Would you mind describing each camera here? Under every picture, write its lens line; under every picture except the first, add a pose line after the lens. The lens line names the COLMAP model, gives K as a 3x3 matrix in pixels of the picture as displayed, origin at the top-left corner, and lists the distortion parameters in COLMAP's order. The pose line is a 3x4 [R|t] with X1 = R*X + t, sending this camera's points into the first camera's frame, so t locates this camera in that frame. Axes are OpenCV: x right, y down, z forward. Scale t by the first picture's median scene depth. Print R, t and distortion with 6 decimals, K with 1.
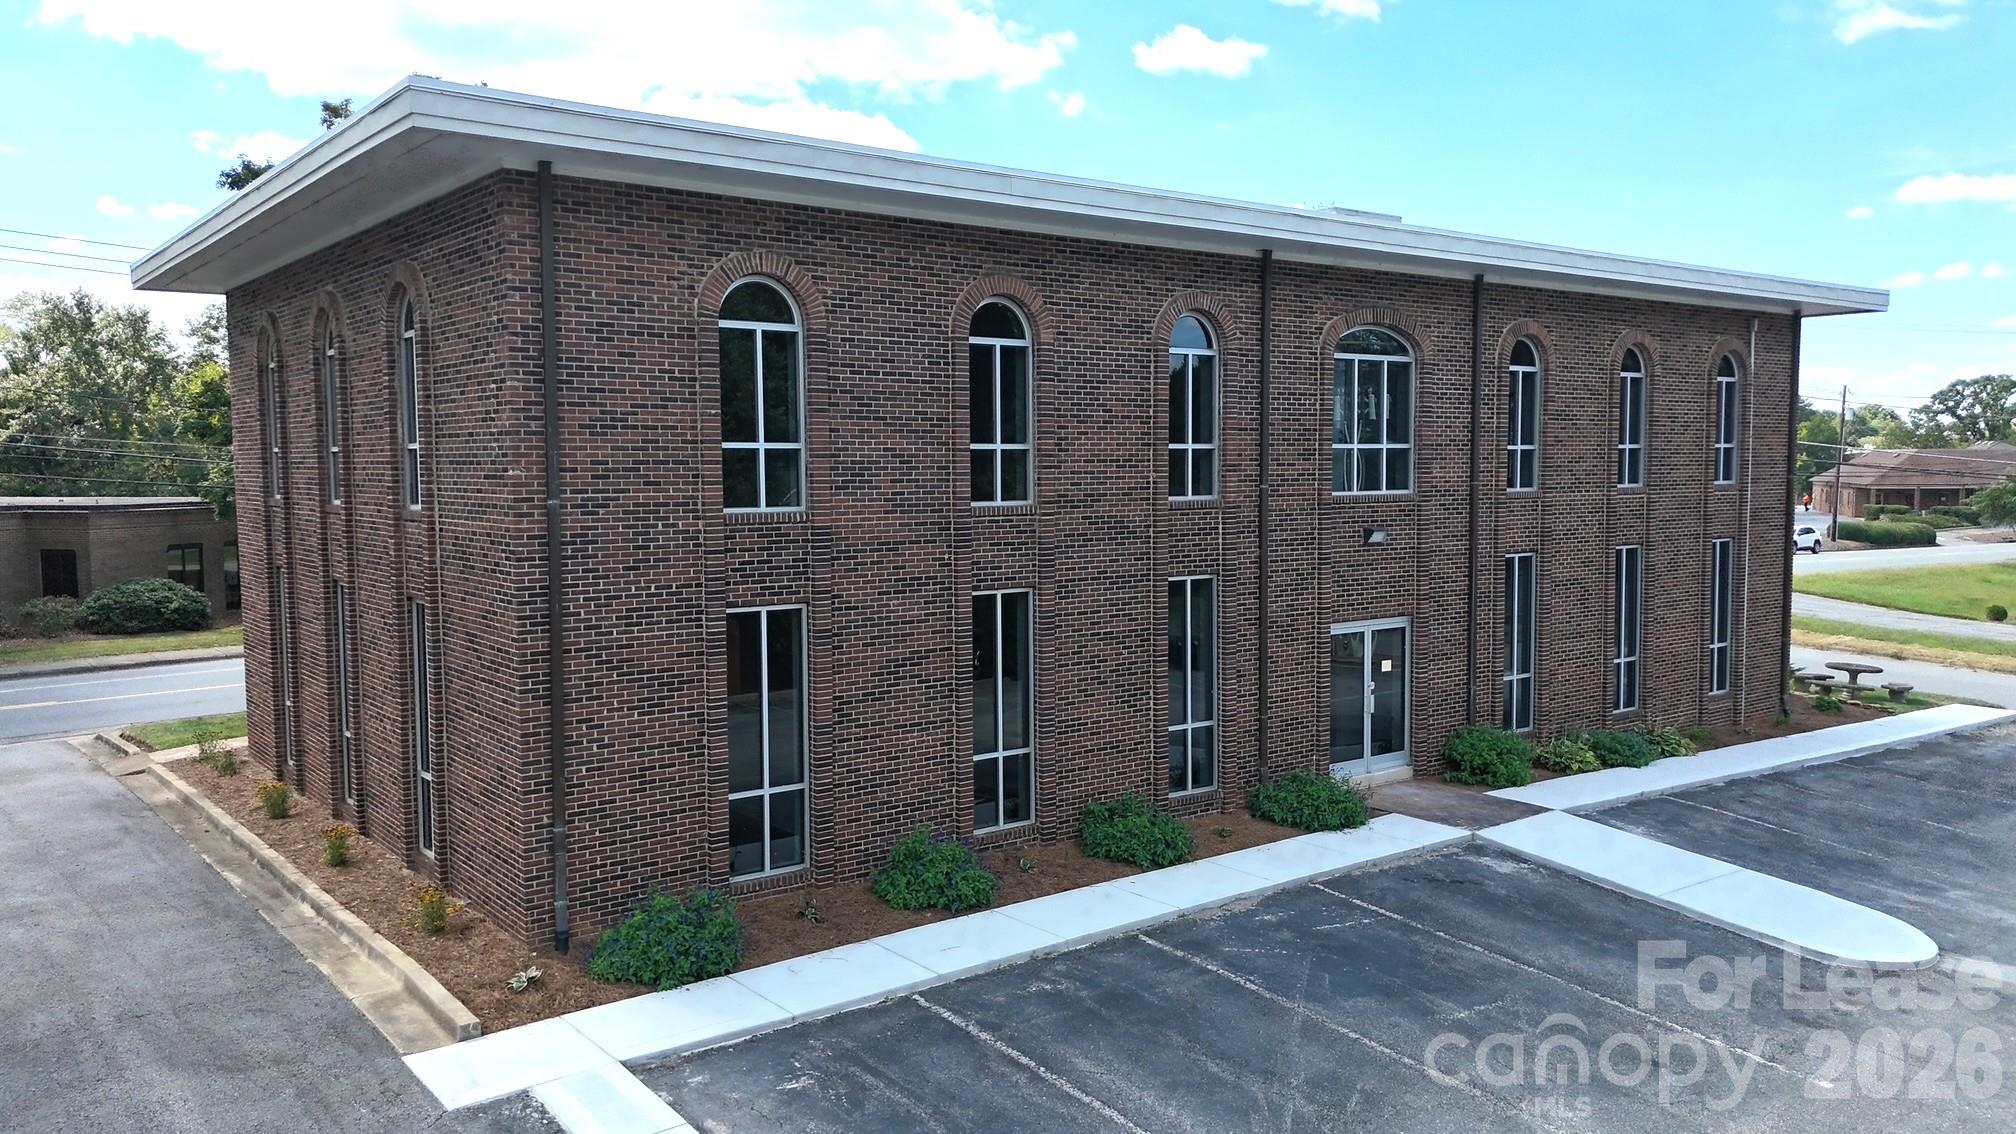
lens RADIAL K [[1472.6, 0, 1008.0], [0, 1472.6, 567.0], [0, 0, 1]] dist [0.145476, -0.000327]
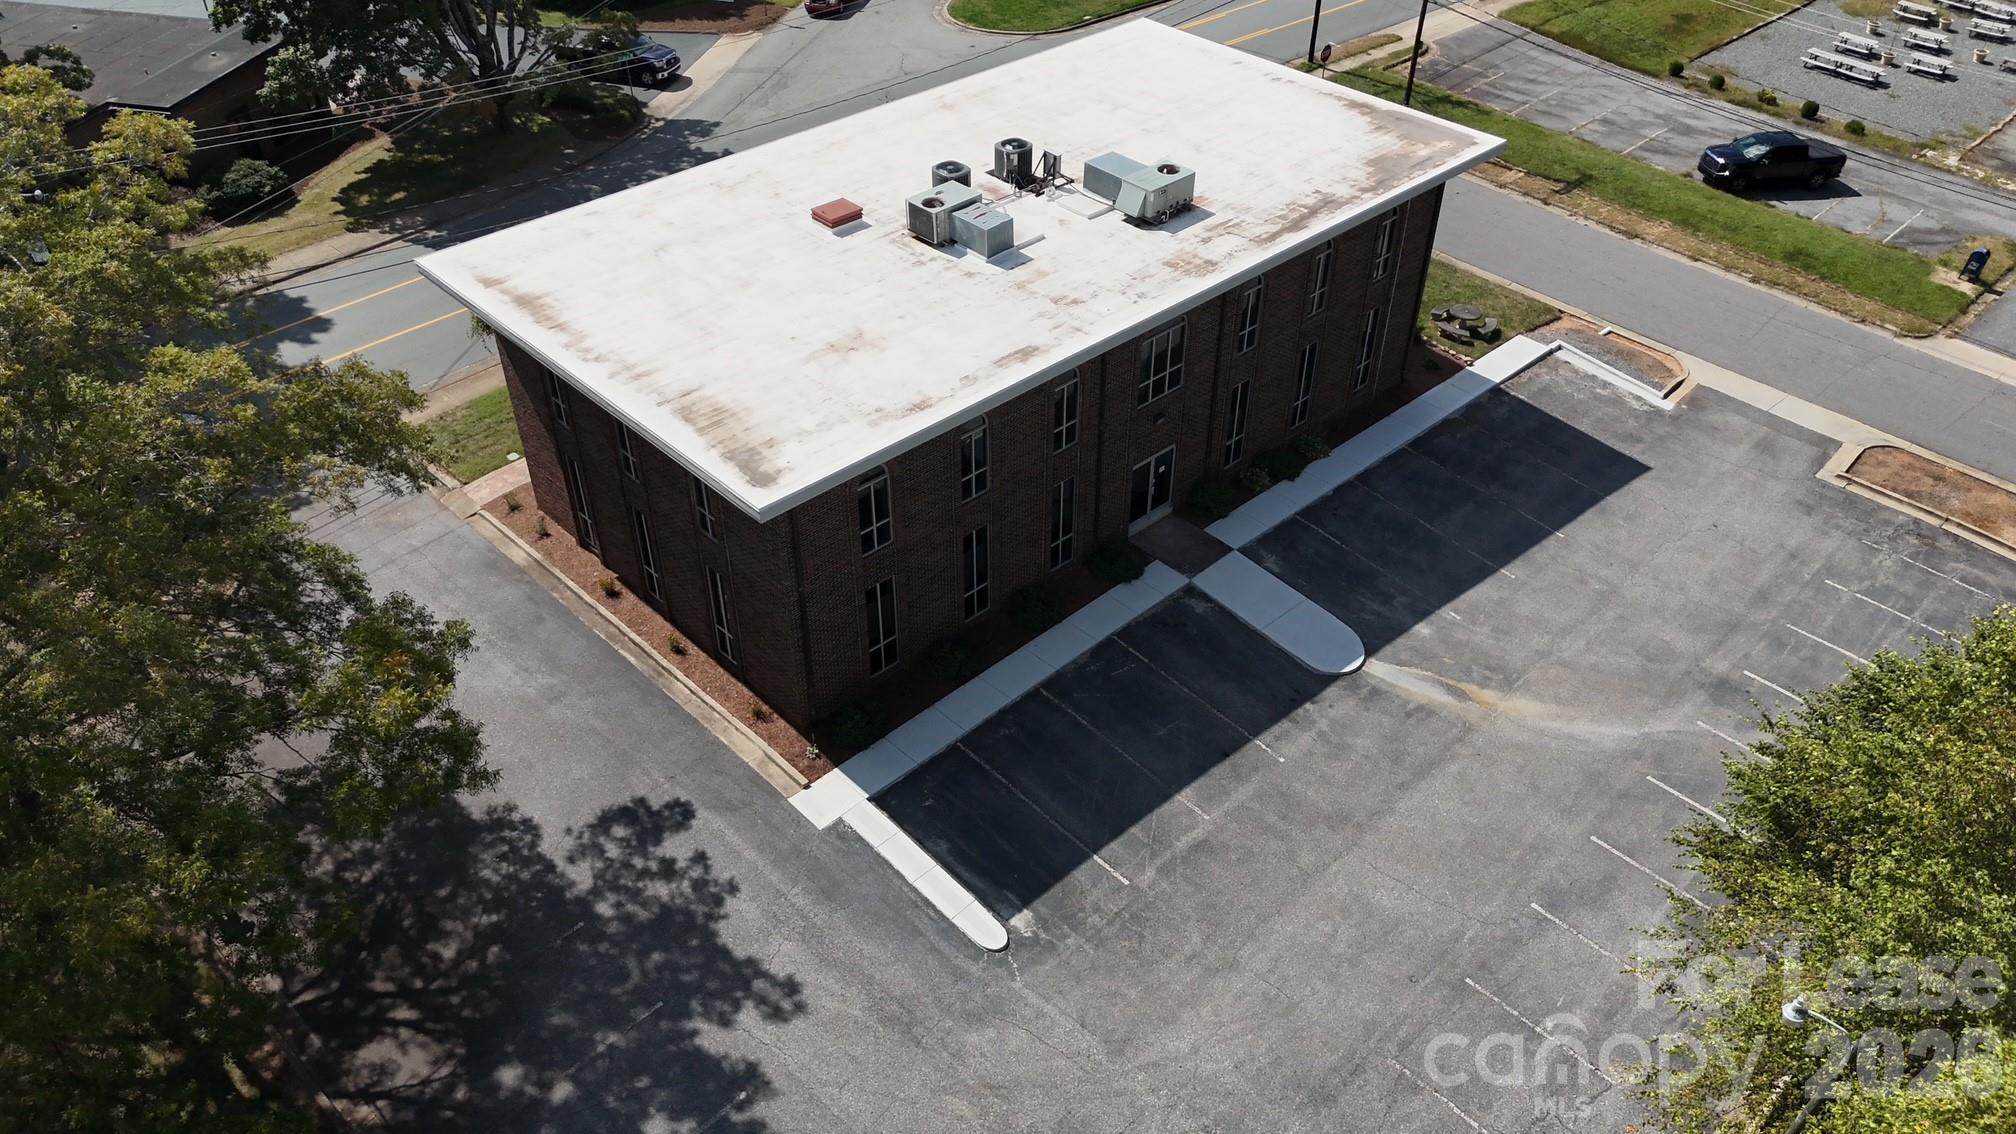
lens RADIAL K [[1472.6, 0, 1008.0], [0, 1472.6, 567.0], [0, 0, 1]] dist [0.145476, -0.000327]
pose [[0.994265, -0.050708, 0.094157, -0.136792], [-0.009002, 0.837636, 0.546155, -0.943350], [-0.106564, -0.543871, 0.832375, -0.675662]]
